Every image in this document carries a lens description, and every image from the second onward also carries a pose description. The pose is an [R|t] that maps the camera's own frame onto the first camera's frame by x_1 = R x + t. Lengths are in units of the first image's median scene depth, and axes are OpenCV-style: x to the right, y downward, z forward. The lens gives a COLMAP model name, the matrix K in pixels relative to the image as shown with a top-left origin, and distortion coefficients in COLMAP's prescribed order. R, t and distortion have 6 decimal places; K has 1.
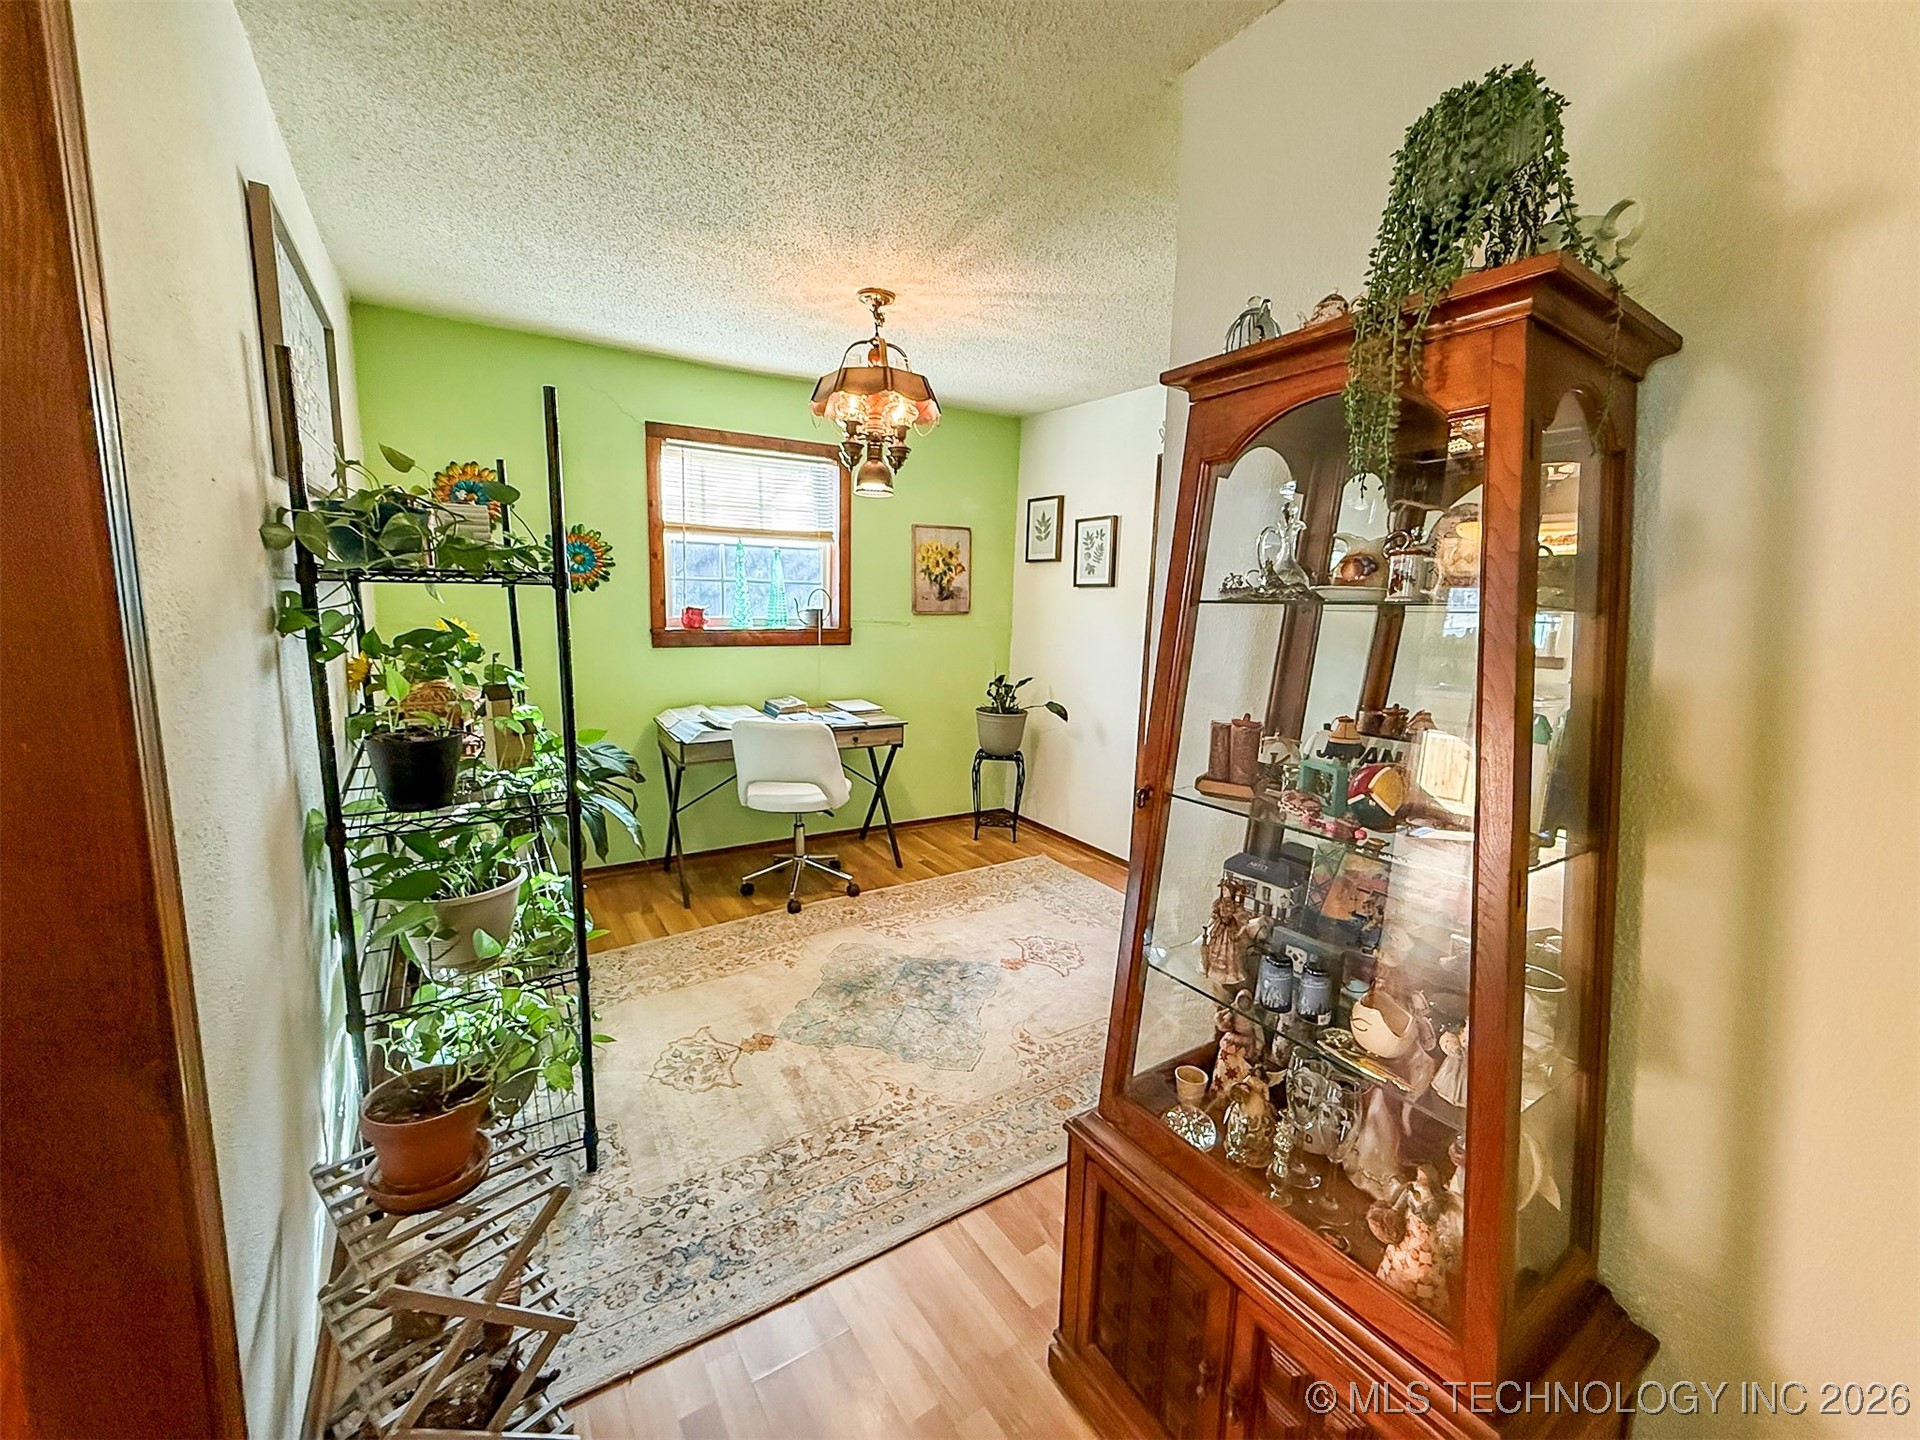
lens RADIAL K [[767.2, 0, 959.2], [0, 767.2, 728.3], [0, 0, 1]] dist [0.001132, -0.000281]
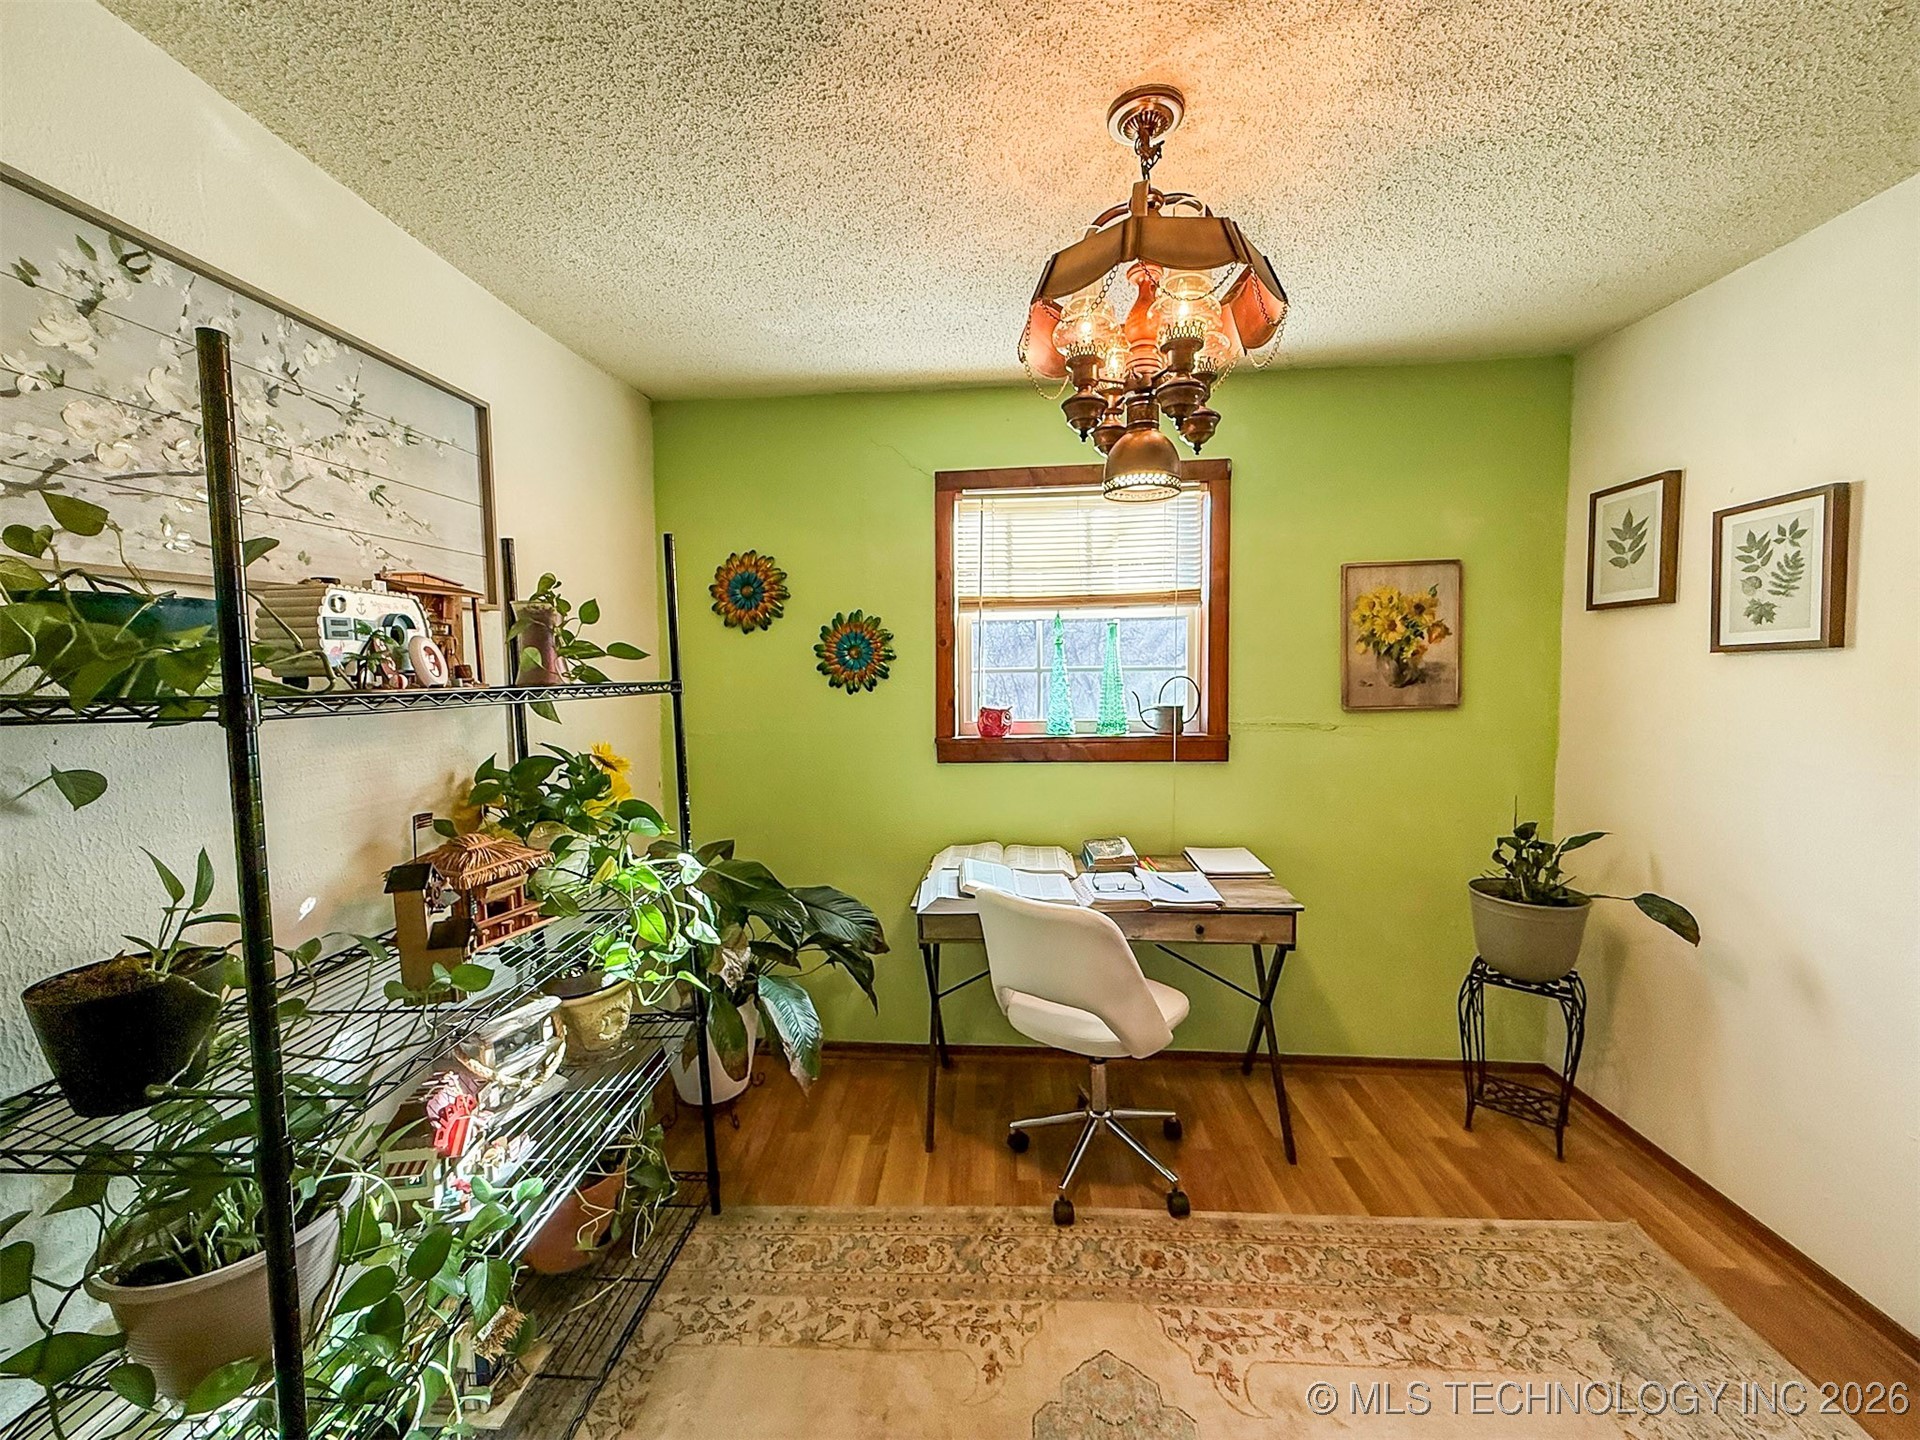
lens RADIAL K [[767.2, 0, 961.0], [0, 767.2, 721.6], [0, 0, 1]] dist [0.001132, -0.000281]
pose [[0.801937, -0.000391, -0.597409, 0.062575], [-0.066368, 0.993752, -0.089739, -0.070598], [0.593711, 0.111614, 0.796900, 0.363862]]
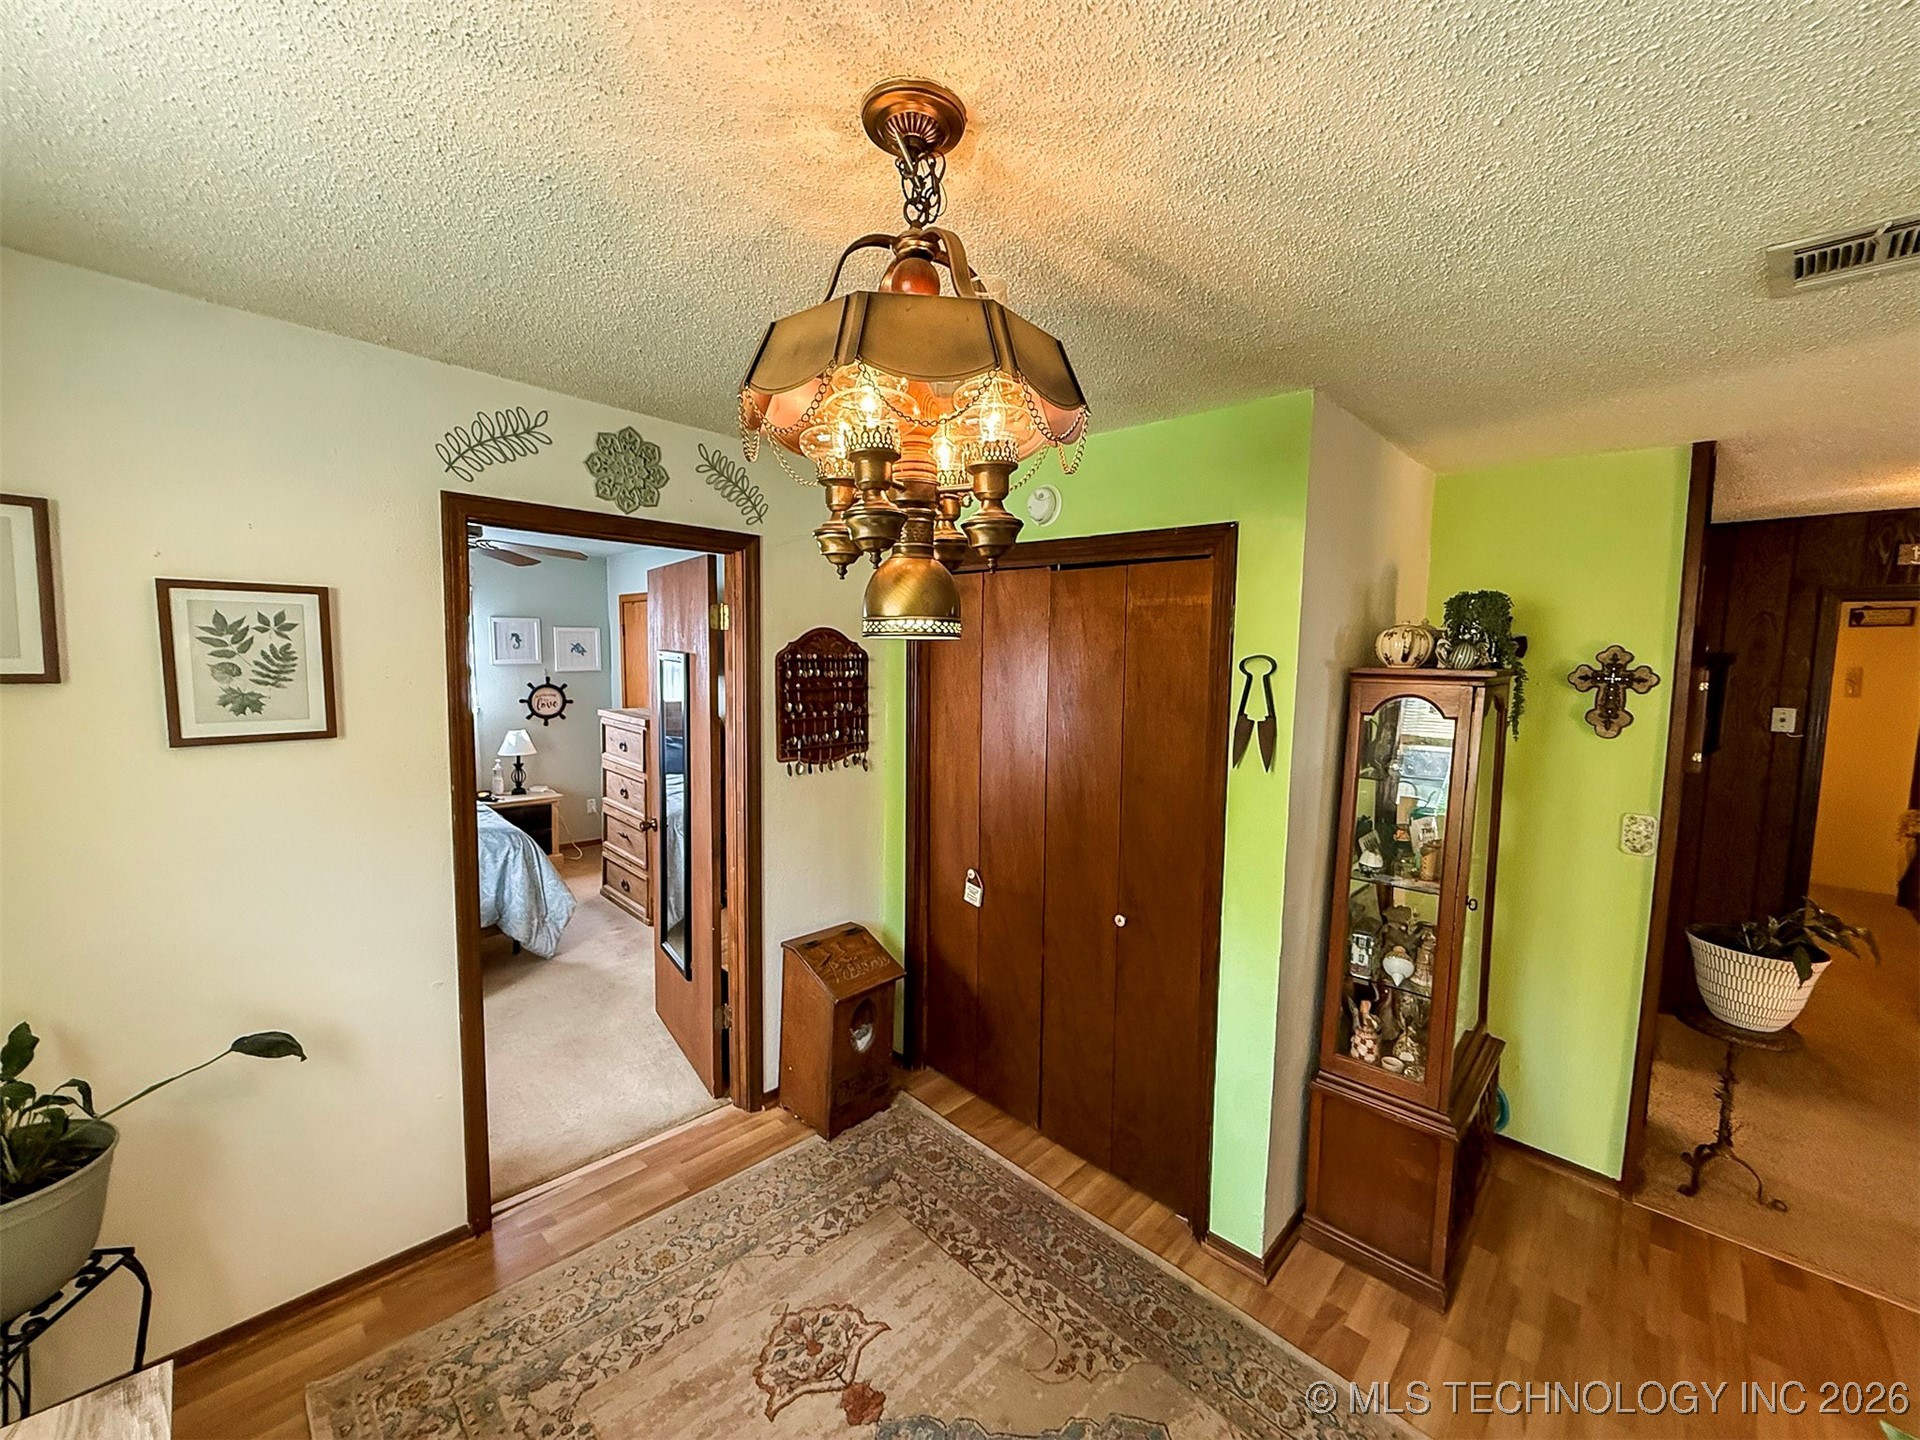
lens RADIAL K [[767.2, 0, 962.1], [0, 767.2, 725.2], [0, 0, 1]] dist [0.001132, -0.000281]
pose [[-0.200313, -0.133536, 0.970589, -0.327761], [0.124952, 0.979096, 0.160495, -0.215322], [-0.971731, 0.153426, -0.179440, 0.697163]]
